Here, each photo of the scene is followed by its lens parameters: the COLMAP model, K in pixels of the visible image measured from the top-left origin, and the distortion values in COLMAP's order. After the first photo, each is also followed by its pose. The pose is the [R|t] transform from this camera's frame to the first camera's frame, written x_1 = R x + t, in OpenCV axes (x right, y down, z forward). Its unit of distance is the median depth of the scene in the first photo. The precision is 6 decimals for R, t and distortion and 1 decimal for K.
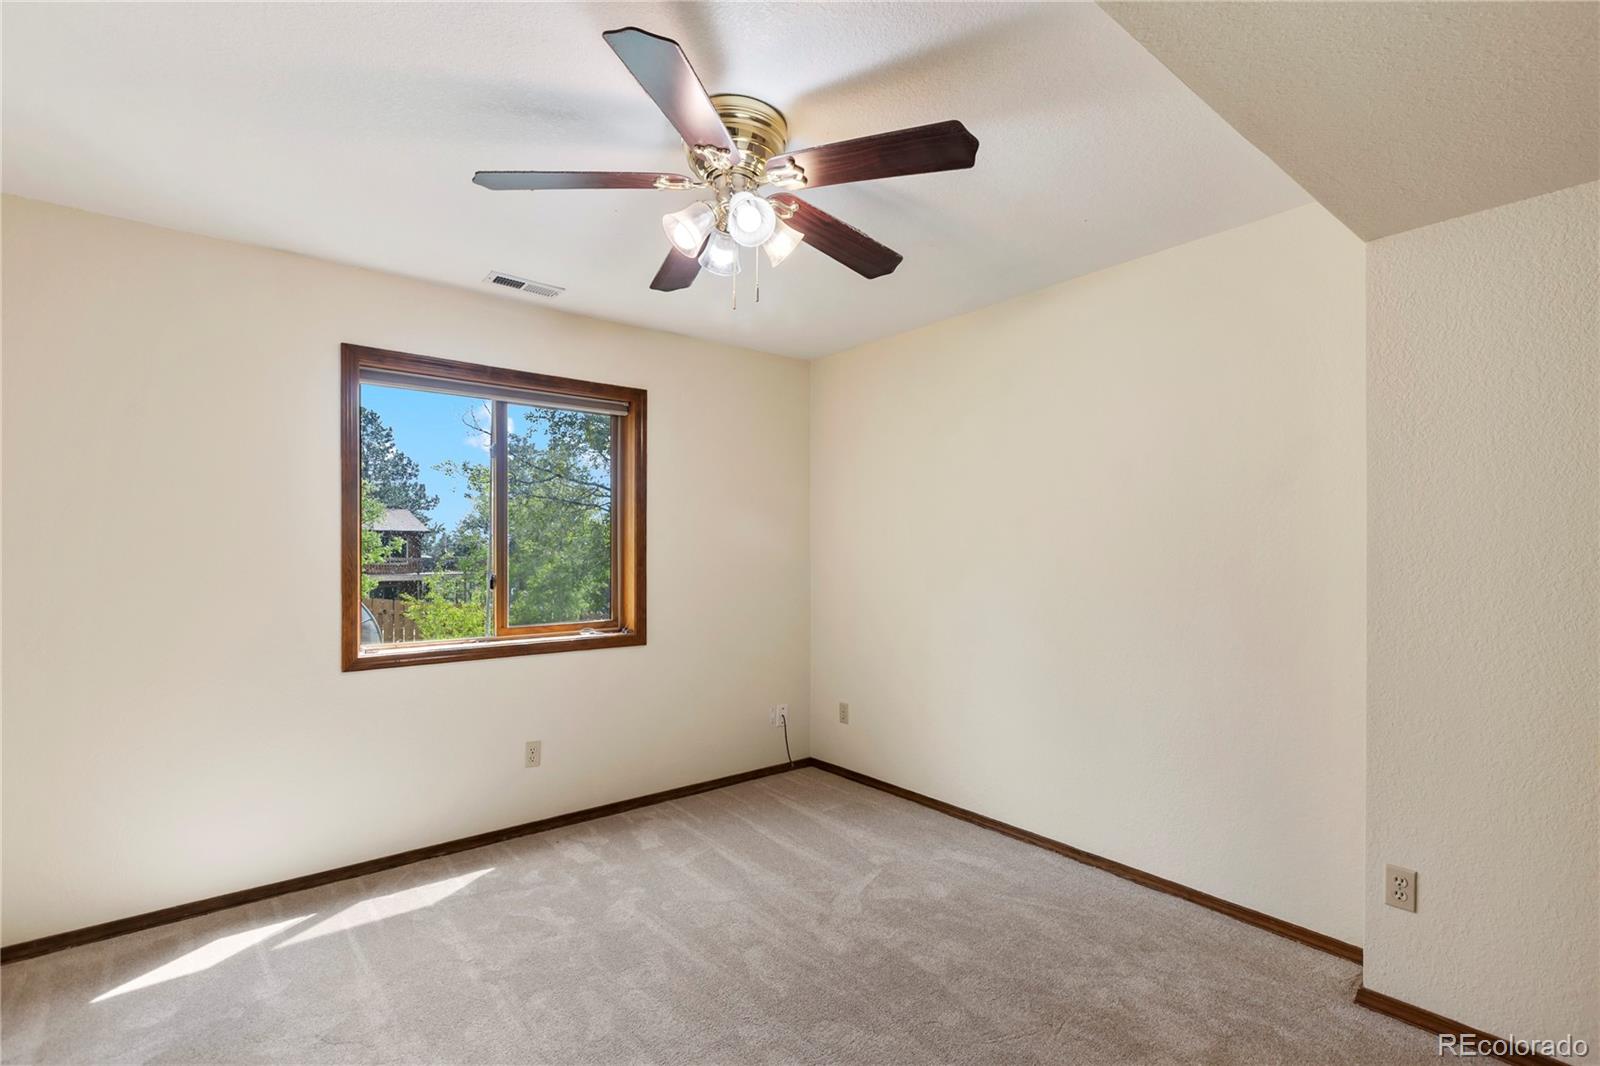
lens RADIAL K [[755.7, 0, 802.0], [0, 755.7, 561.7], [0, 0, 1]] dist [-0.000107, -0.000091]
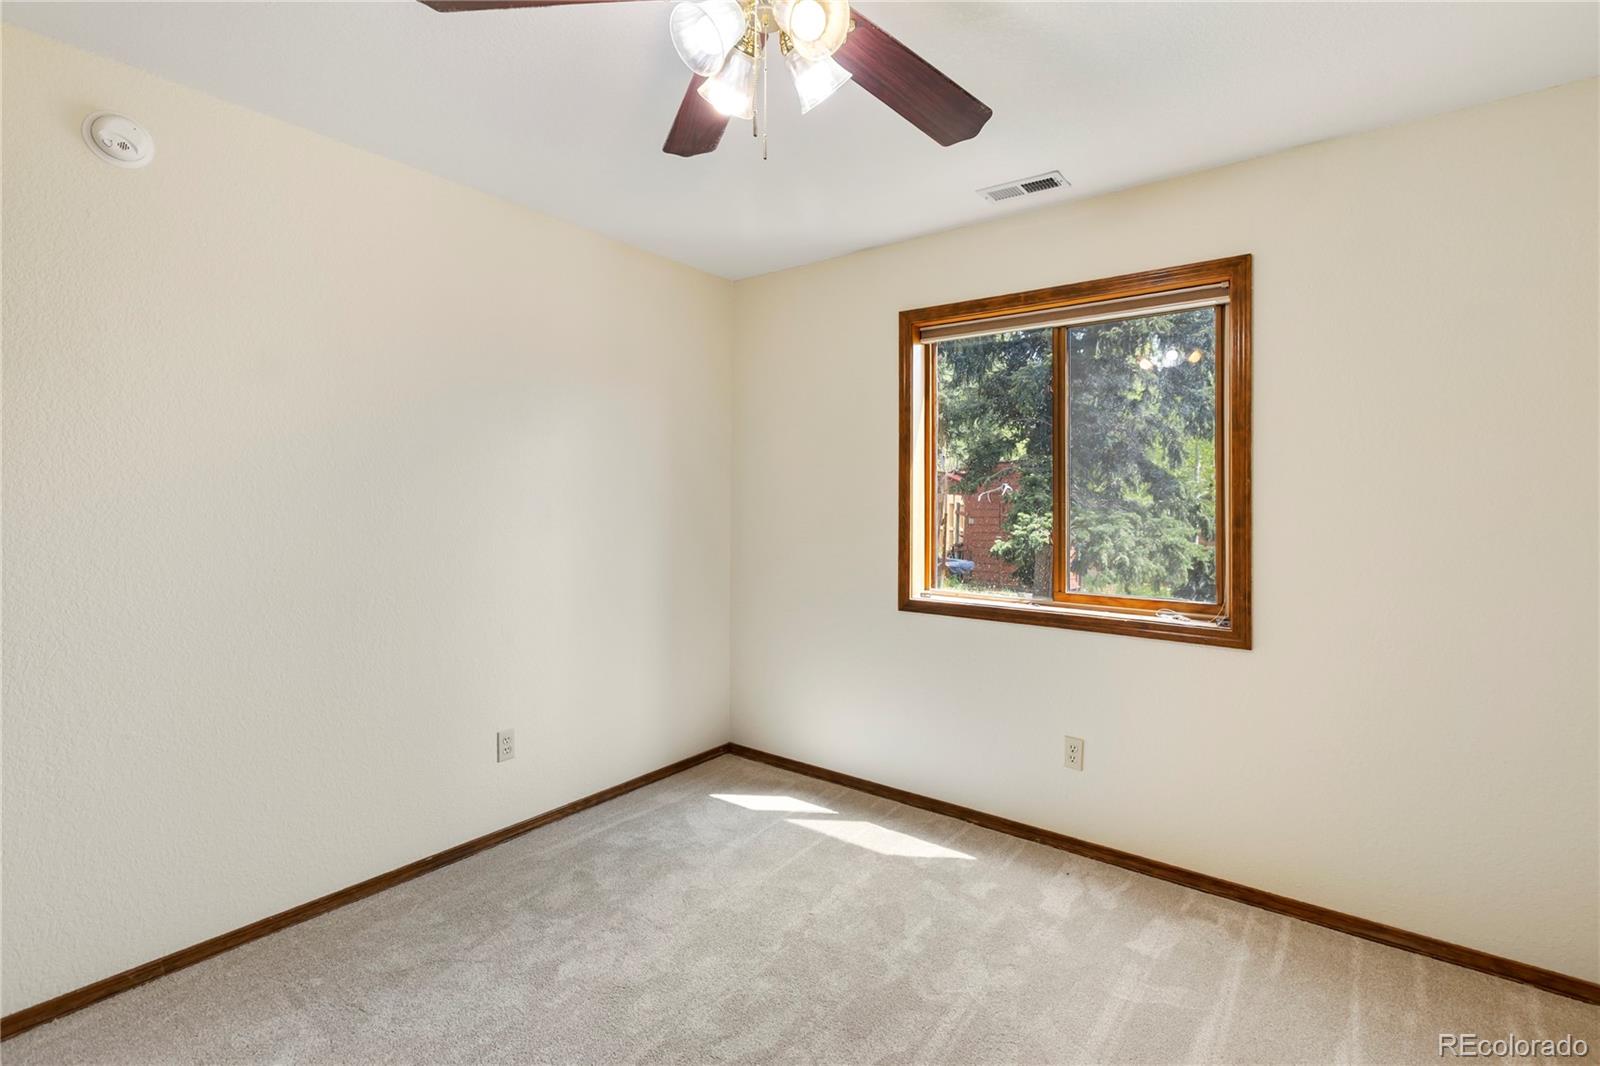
lens RADIAL K [[734.1, 0, 798.0], [0, 734.1, 498.2], [0, 0, 1]] dist [0.001786, 0.000149]
pose [[0.223148, -0.001940, -0.974783, 0.391483], [-0.027983, 0.999573, -0.008396, -0.003303], [0.974383, 0.029151, 0.222998, 0.603107]]
